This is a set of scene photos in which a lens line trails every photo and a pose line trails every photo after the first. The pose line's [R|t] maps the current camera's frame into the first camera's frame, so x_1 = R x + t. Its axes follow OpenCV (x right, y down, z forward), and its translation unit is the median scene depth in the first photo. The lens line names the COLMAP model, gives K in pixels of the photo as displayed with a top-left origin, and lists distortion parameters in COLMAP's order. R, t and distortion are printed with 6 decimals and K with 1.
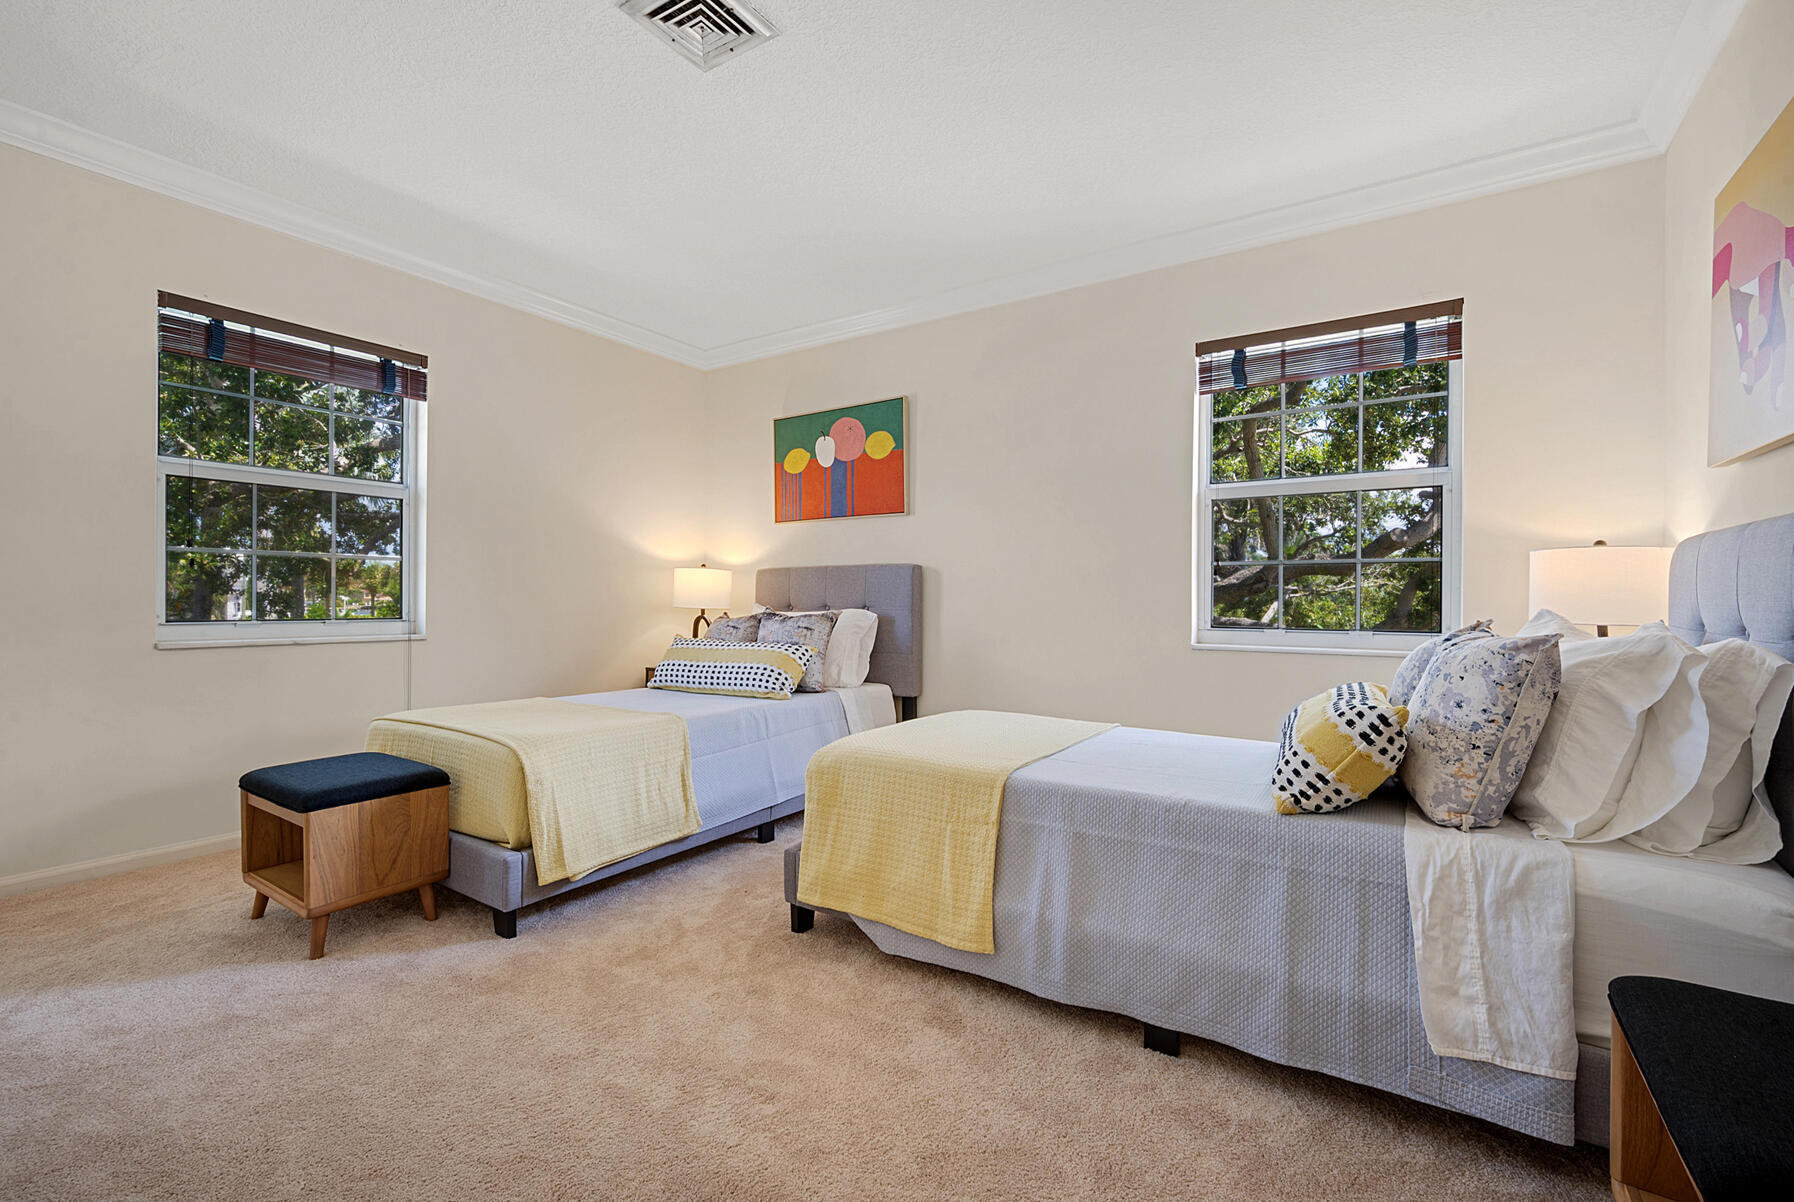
lens RADIAL K [[770.2, 0, 895.5], [0, 770.2, 600.4], [0, 0, 1]] dist [-0.001002, -0.000477]
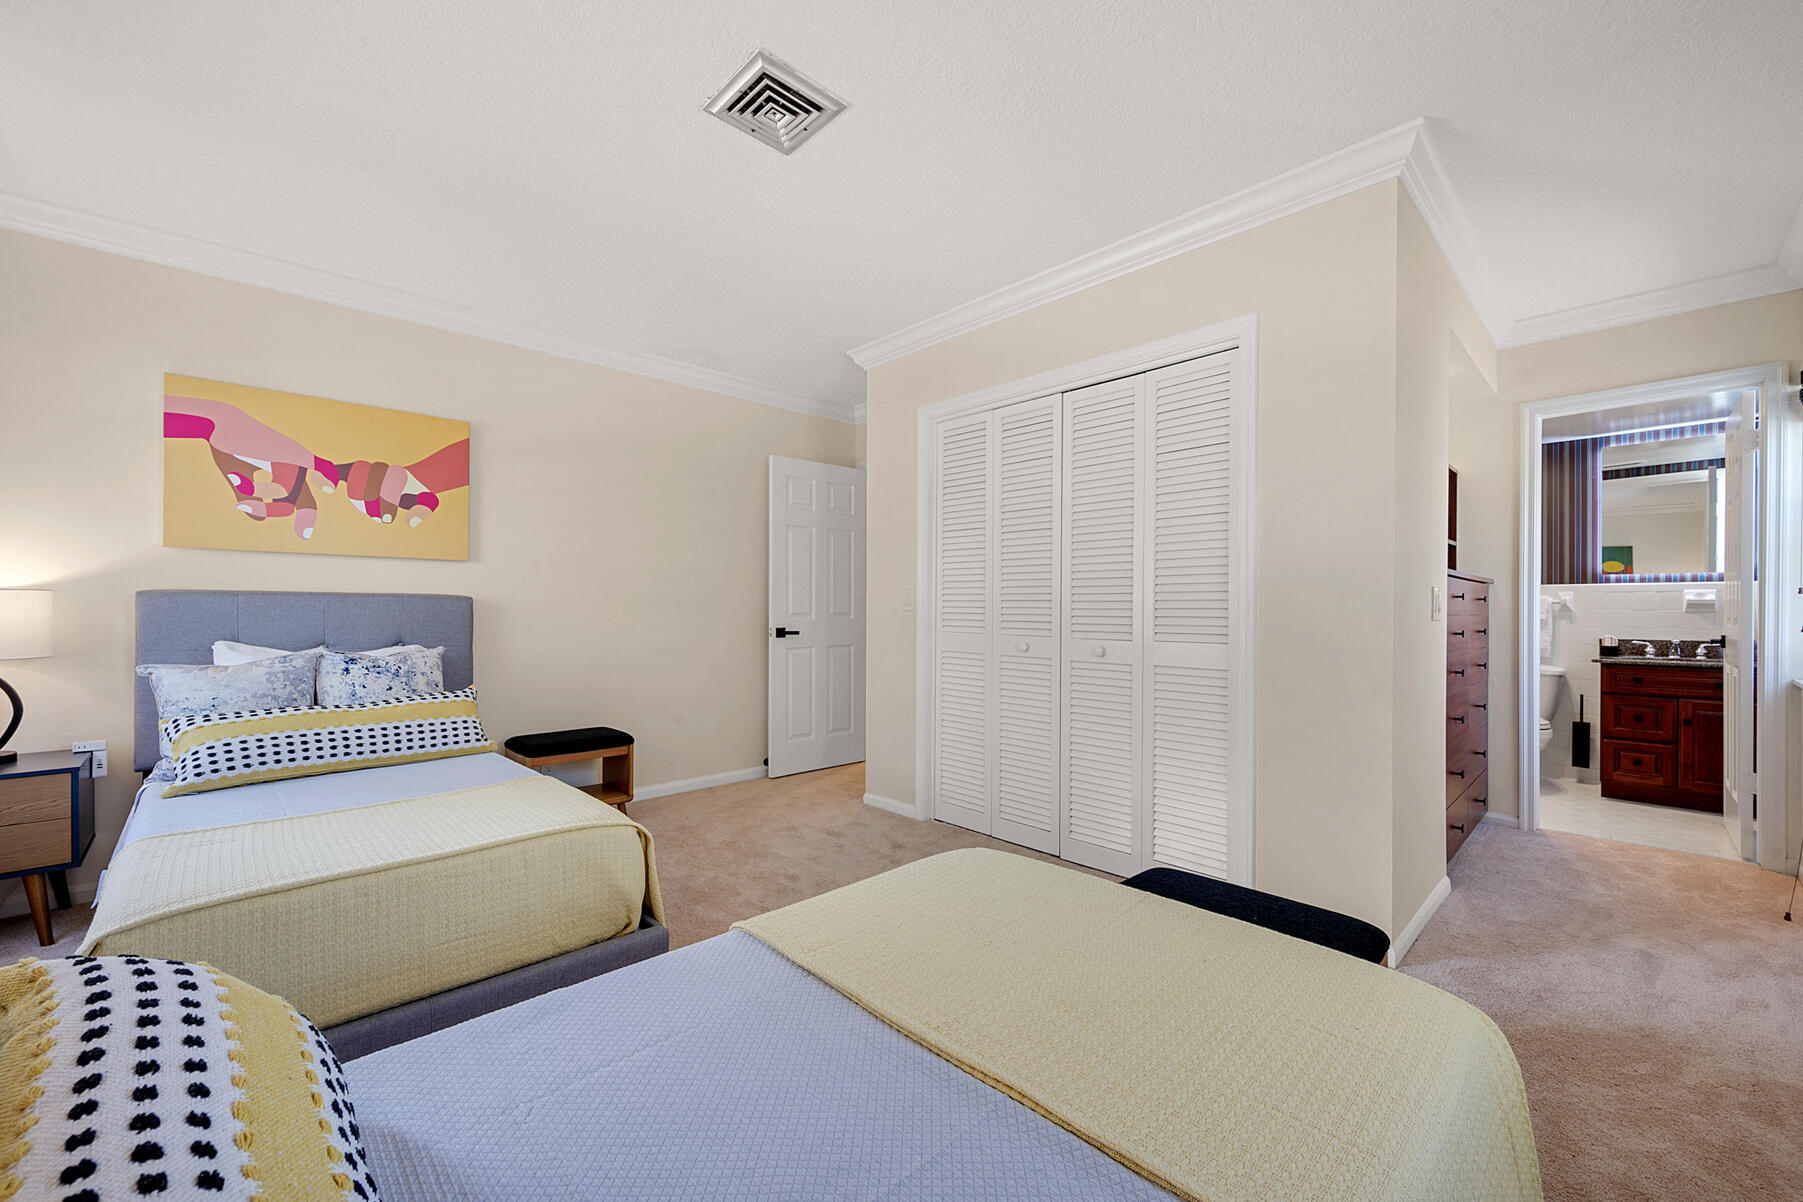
lens RADIAL K [[712.0, 0, 900.1], [0, 712.0, 605.8], [0, 0, 1]] dist [-0.000726, 0.000003]
pose [[-0.976940, -0.011699, 0.213195, -0.330634], [-0.011468, 0.999932, 0.002321, -0.035503], [-0.213207, -0.000177, -0.977007, 0.999089]]
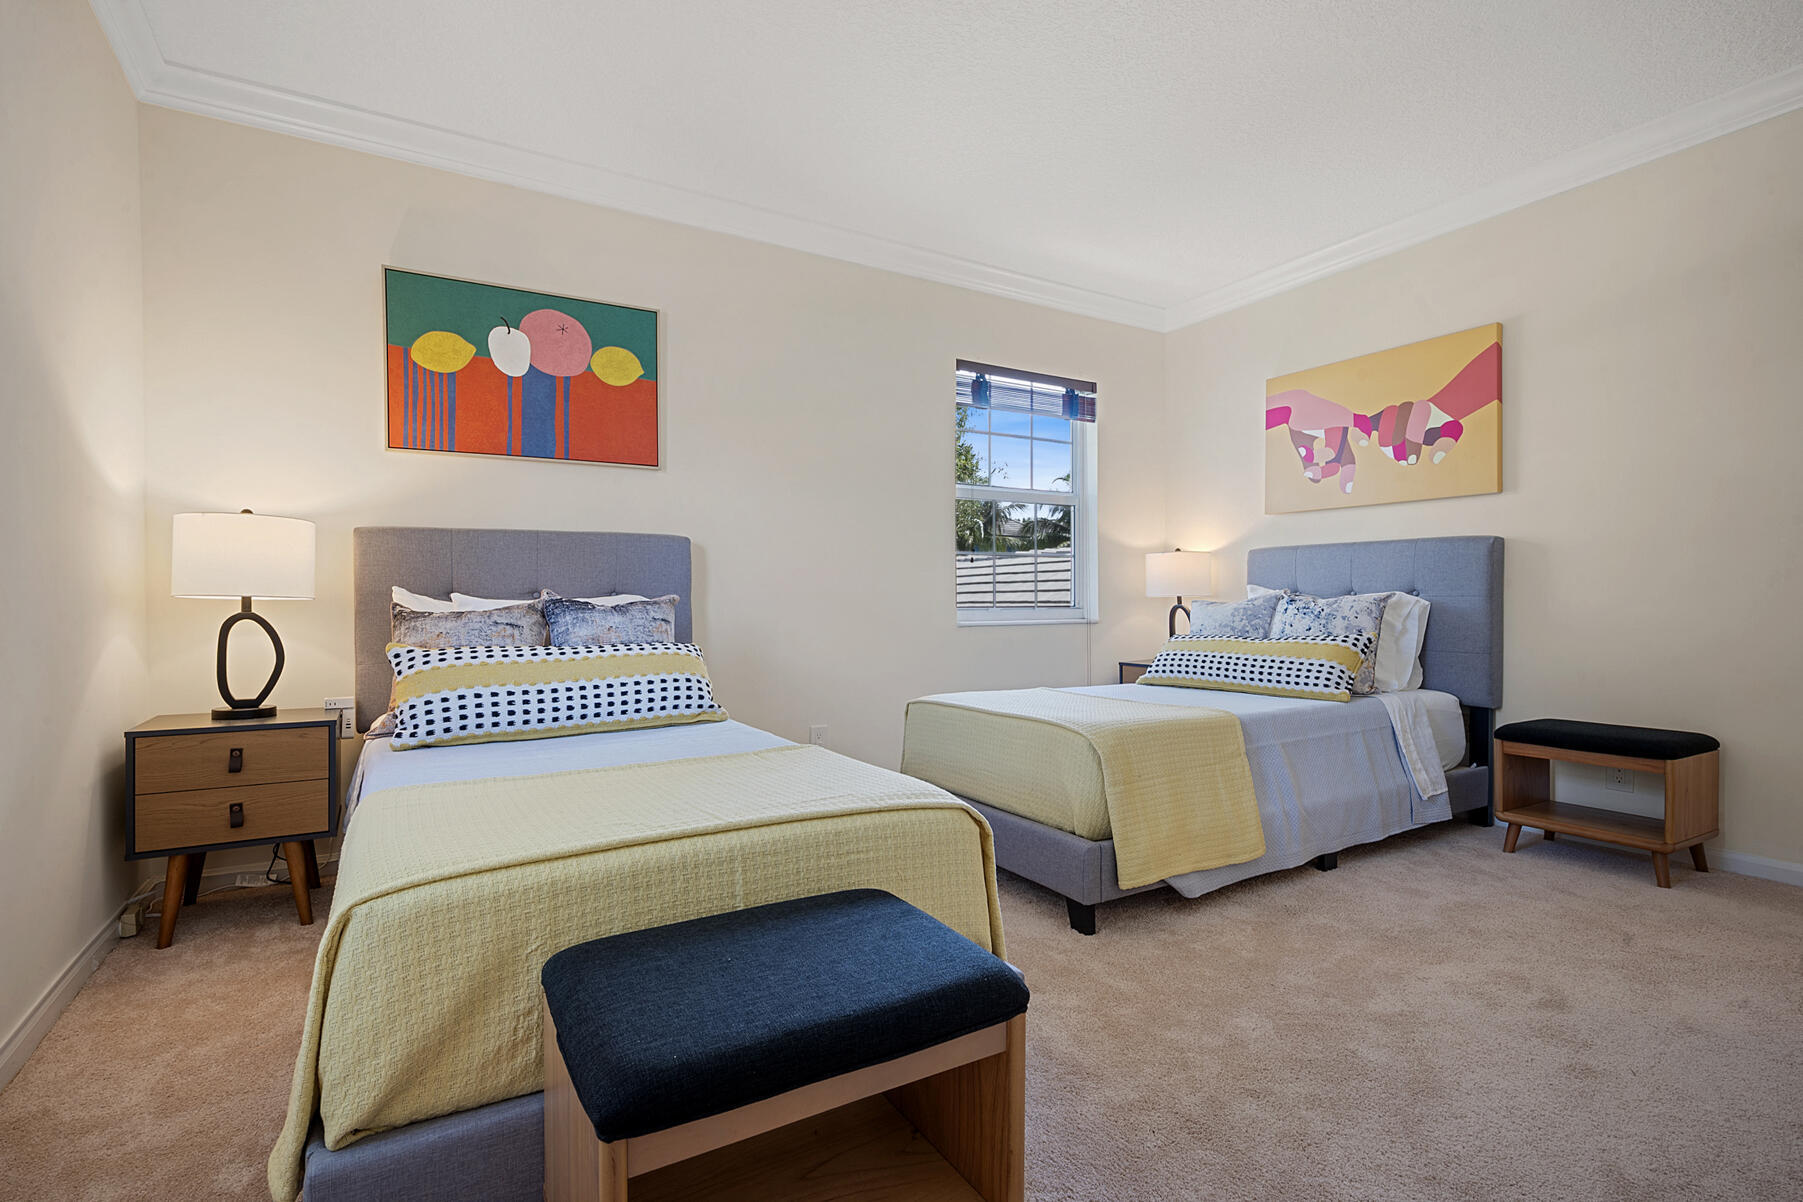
lens RADIAL K [[854.1, 0, 899.7], [0, 854.1, 603.0], [0, 0, 1]] dist [0.000995, -0.000228]
pose [[0.427524, -0.010736, 0.903940, -0.649808], [0.009180, 0.999929, 0.007534, 0.015301], [-0.903957, 0.005078, 0.427593, 0.438684]]
